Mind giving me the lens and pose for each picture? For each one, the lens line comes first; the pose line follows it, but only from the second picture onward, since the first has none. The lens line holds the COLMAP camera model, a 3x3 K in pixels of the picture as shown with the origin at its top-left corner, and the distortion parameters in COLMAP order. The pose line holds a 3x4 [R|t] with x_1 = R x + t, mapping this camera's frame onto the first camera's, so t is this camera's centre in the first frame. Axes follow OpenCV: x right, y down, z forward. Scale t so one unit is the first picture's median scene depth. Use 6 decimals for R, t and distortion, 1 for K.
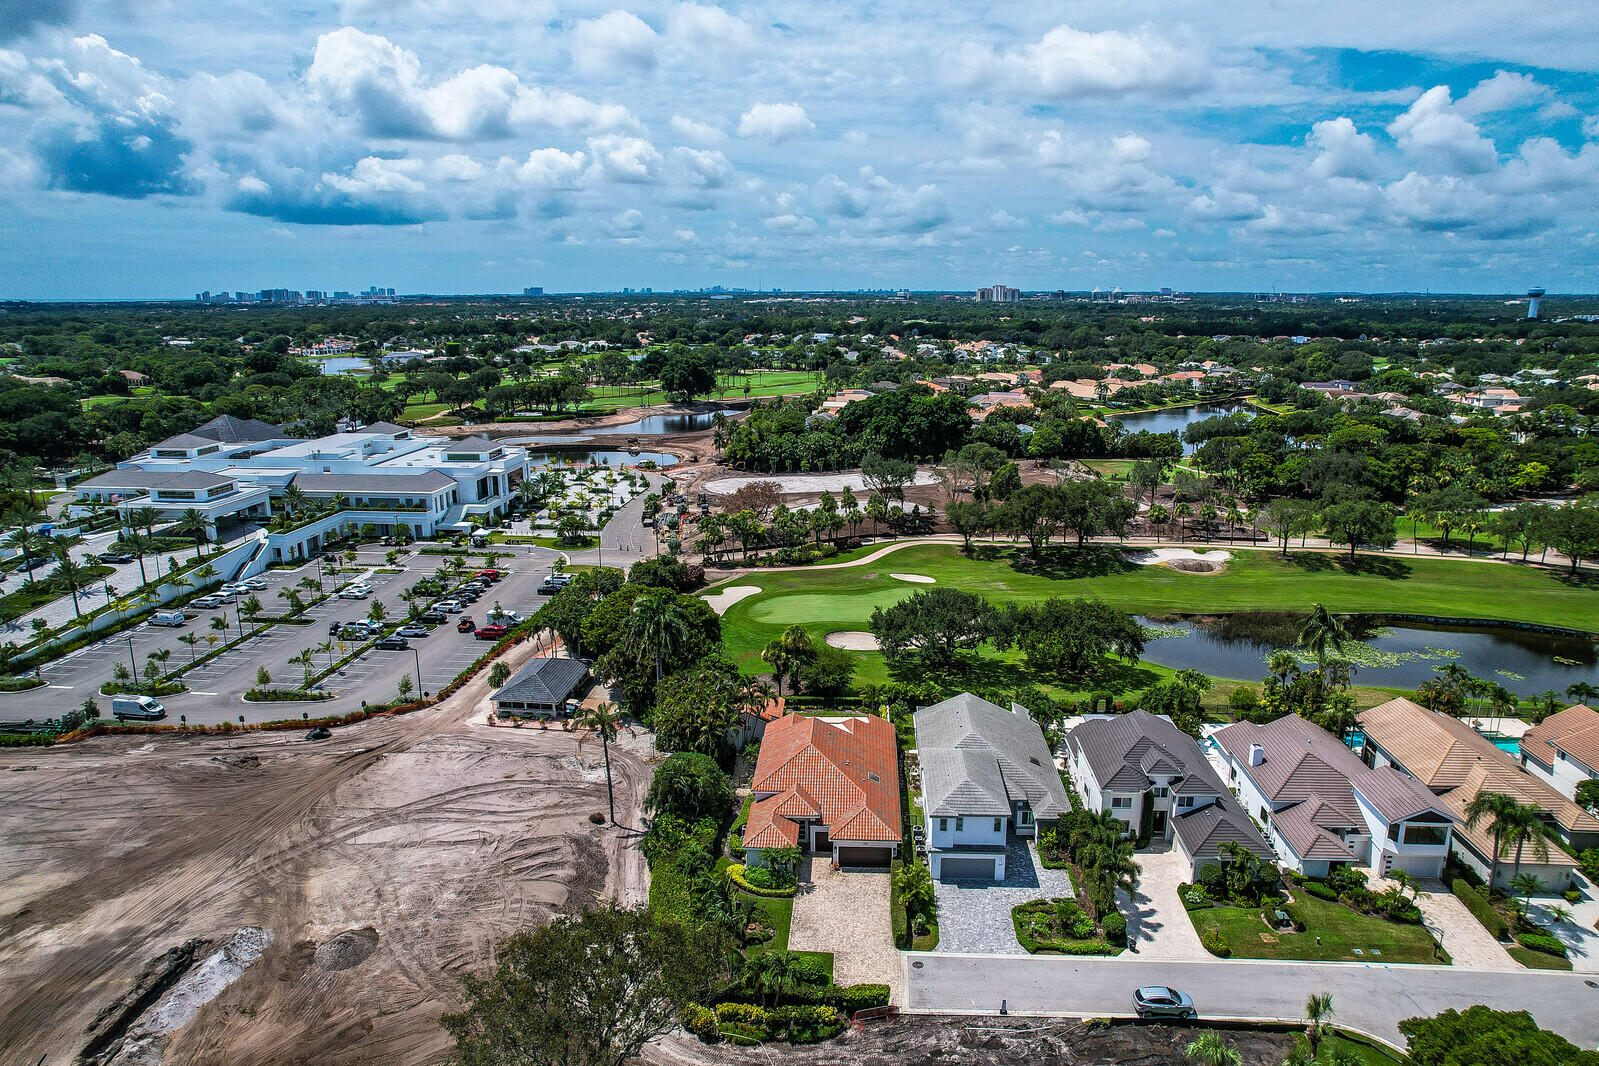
lens RADIAL K [[1024.1, 0, 811.6], [0, 1024.1, 553.3], [0, 0, 1]] dist [-0.072160, 0.061290]
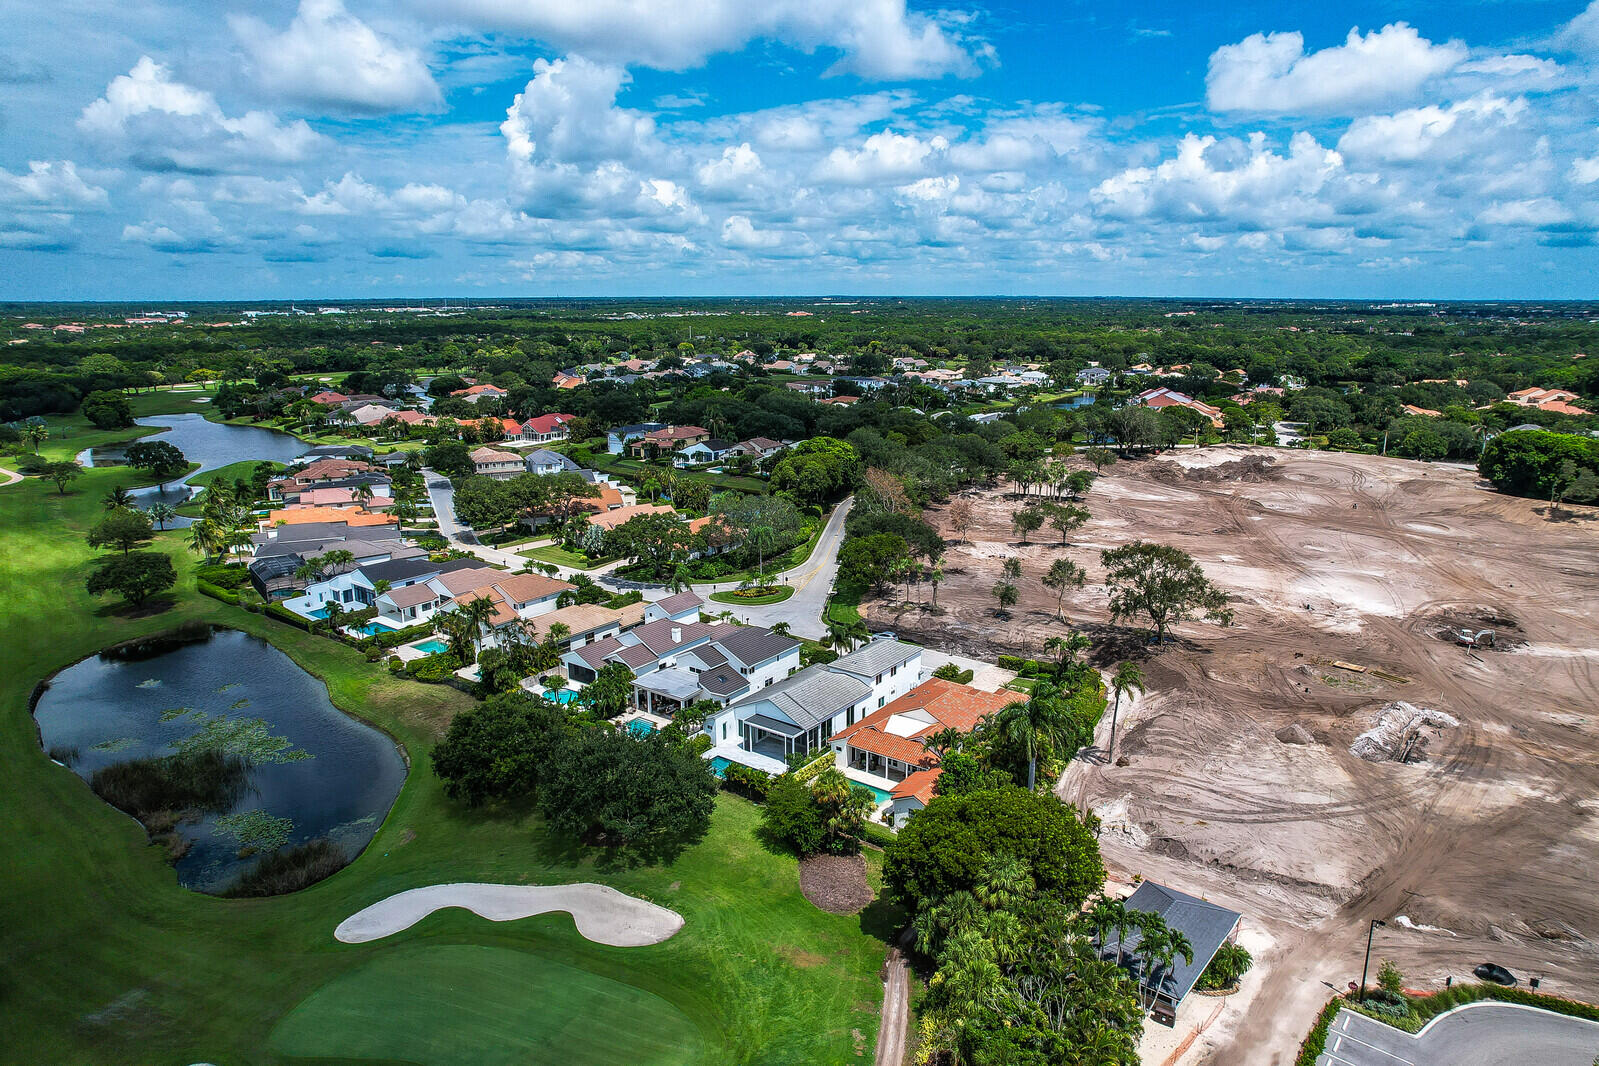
lens RADIAL K [[1024.1, 0, 811.7], [0, 1024.1, 521.2], [0, 0, 1]] dist [-0.072160, 0.061290]
pose [[-0.834590, -0.117550, 0.538183, -0.293030], [0.143693, 0.896690, 0.418688, -0.313408], [-0.531800, 0.426766, -0.731478, 1.104517]]
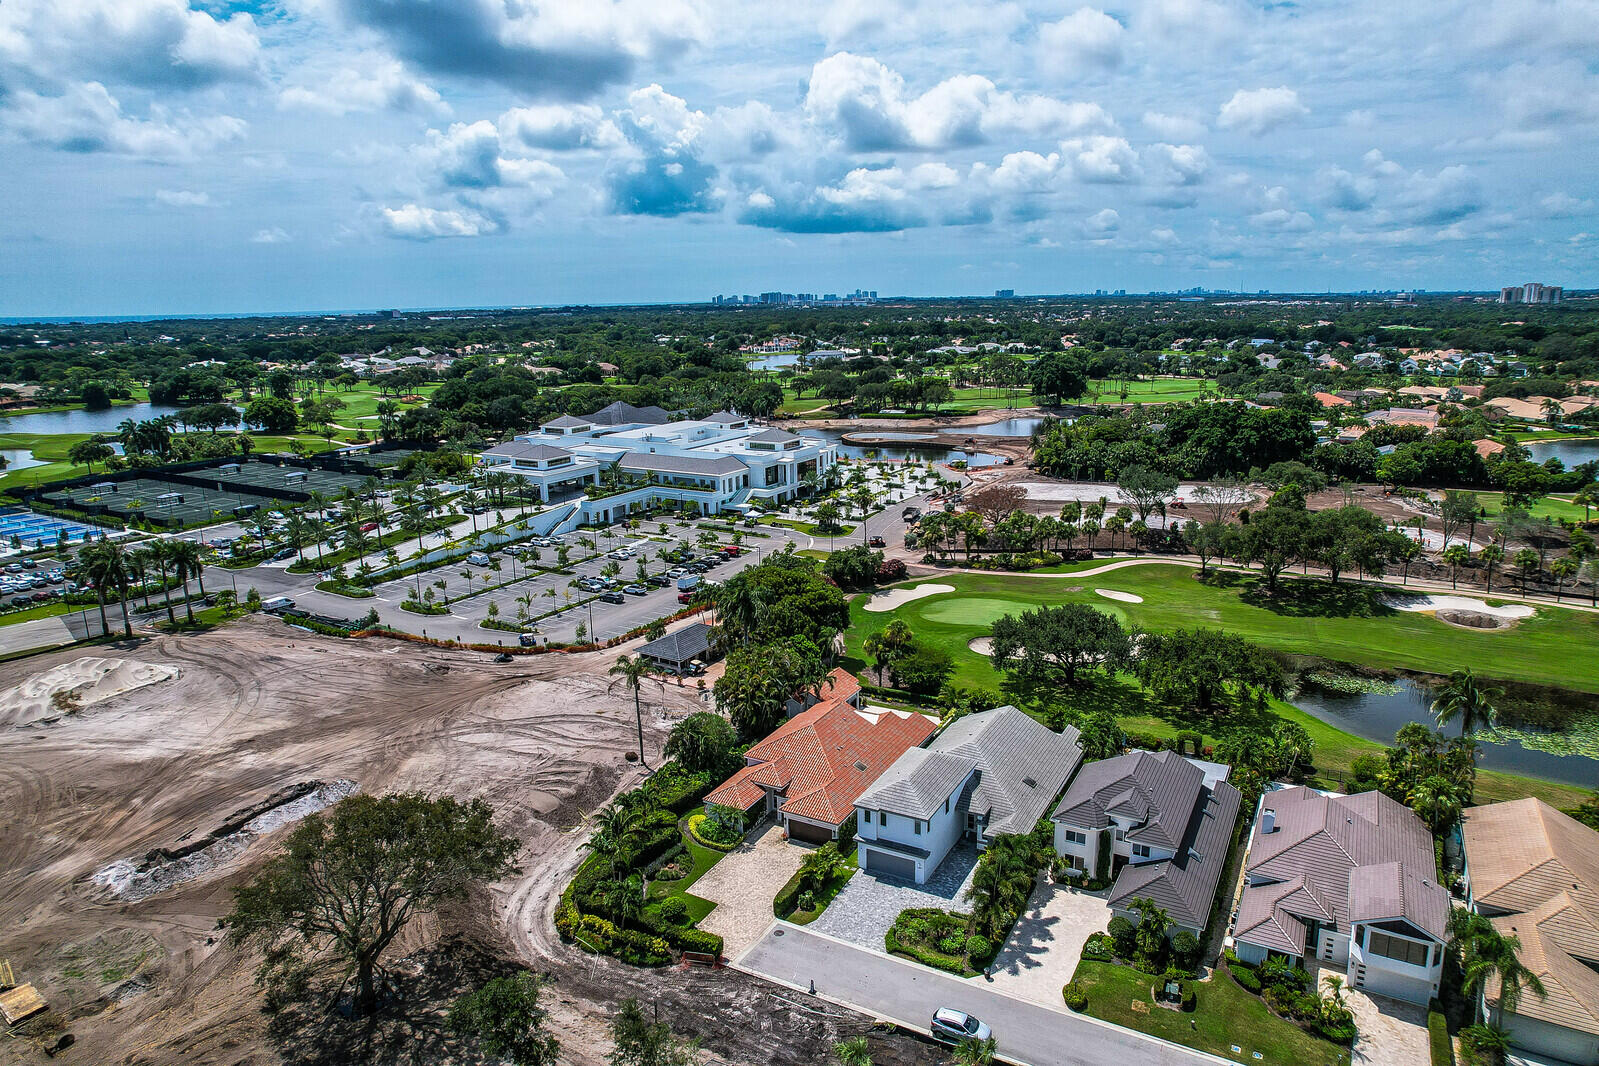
lens RADIAL K [[1024.1, 0, 811.2], [0, 1024.1, 558.2], [0, 0, 1]] dist [-0.072160, 0.061290]
pose [[0.899266, 0.096608, -0.426600, 0.251036], [-0.095544, 0.995137, 0.023952, -0.005878], [0.426840, 0.019220, 0.904123, 0.021012]]
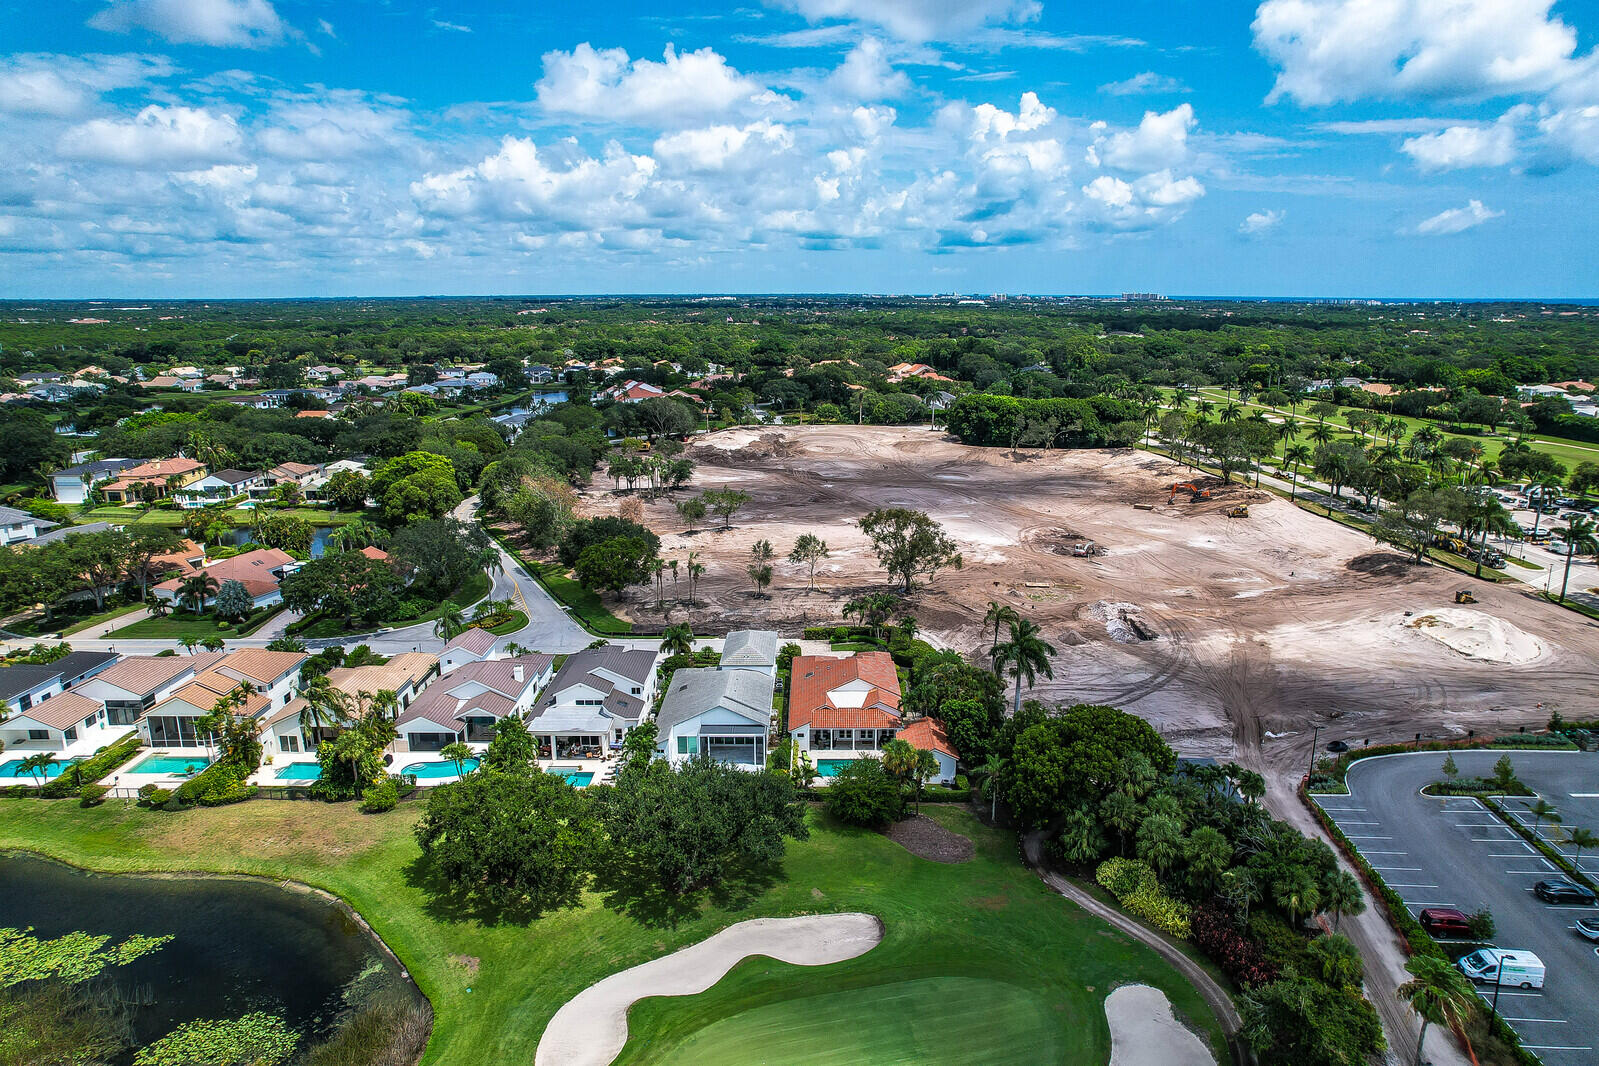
lens RADIAL K [[1024.1, 0, 813.9], [0, 1024.1, 539.3], [0, 0, 1]] dist [-0.072160, 0.061290]
pose [[-0.998704, 0.015692, -0.048408, 0.066666], [-0.009361, 0.878386, 0.477860, -0.339388], [0.050020, 0.477694, -0.877101, 1.209202]]
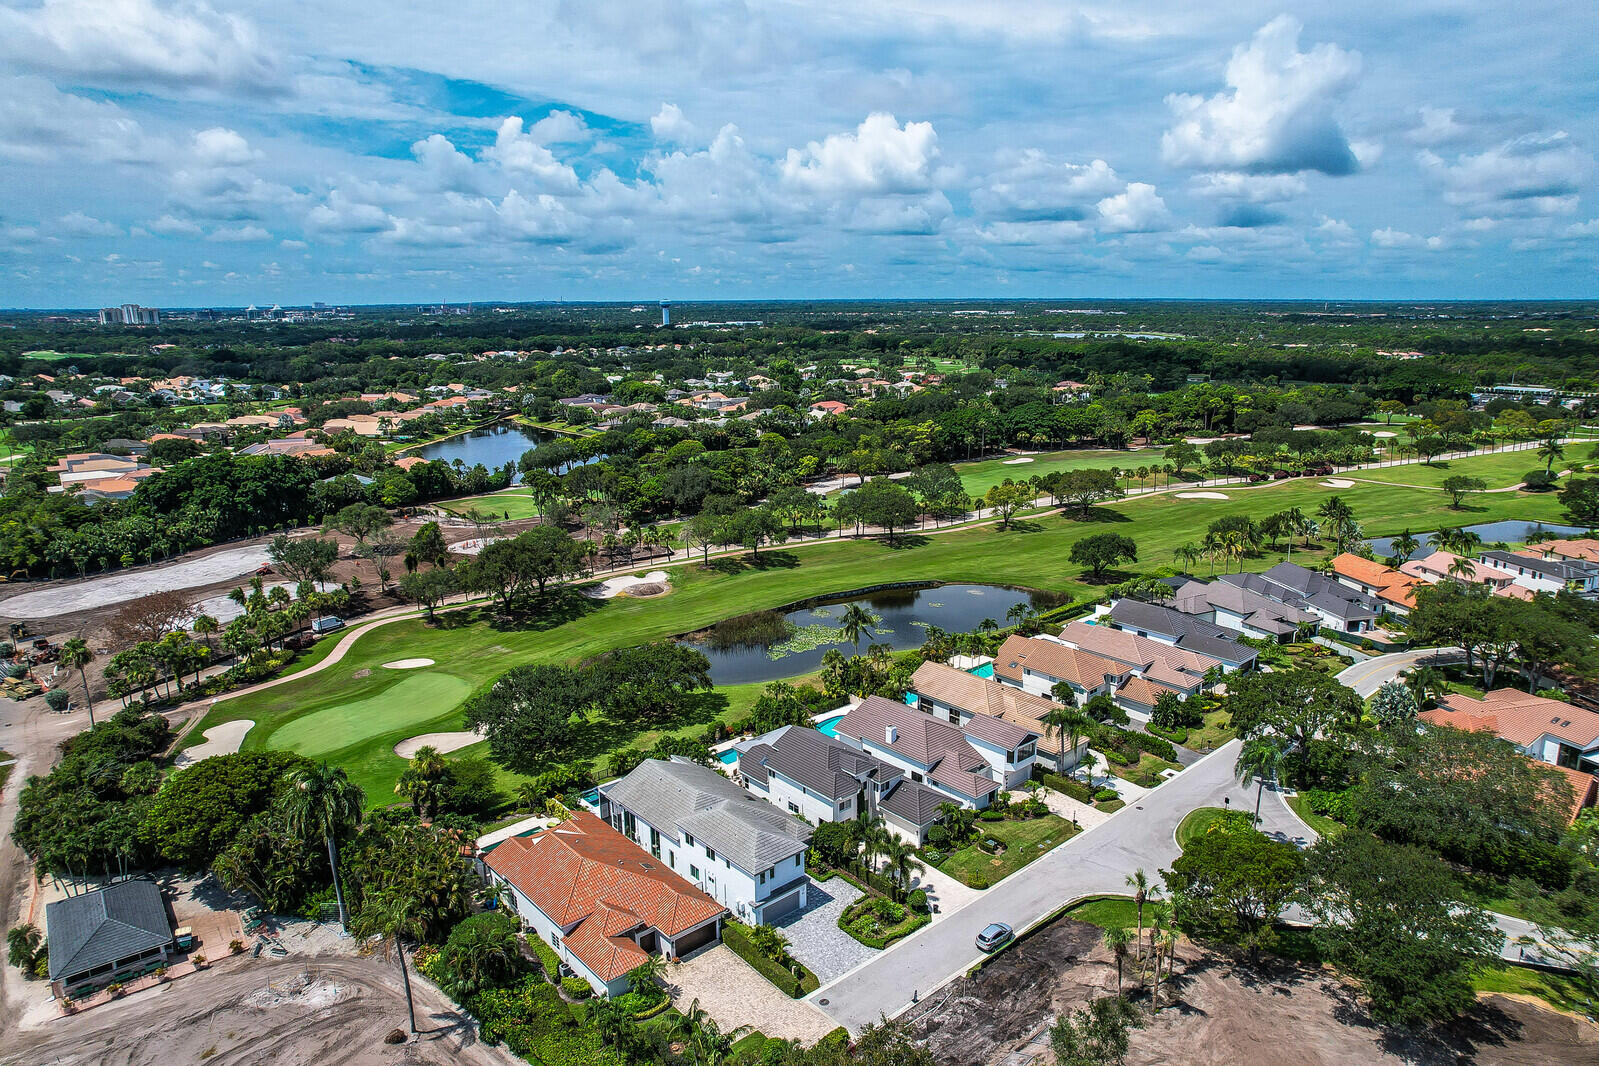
lens RADIAL K [[1024.1, 0, 814.6], [0, 1024.1, 536.0], [0, 0, 1]] dist [-0.072160, 0.061290]
pose [[0.705361, -0.163859, 0.689649, -0.266266], [0.181622, 0.982215, 0.047612, -0.068980], [-0.685186, 0.091672, 0.722577, 0.072810]]
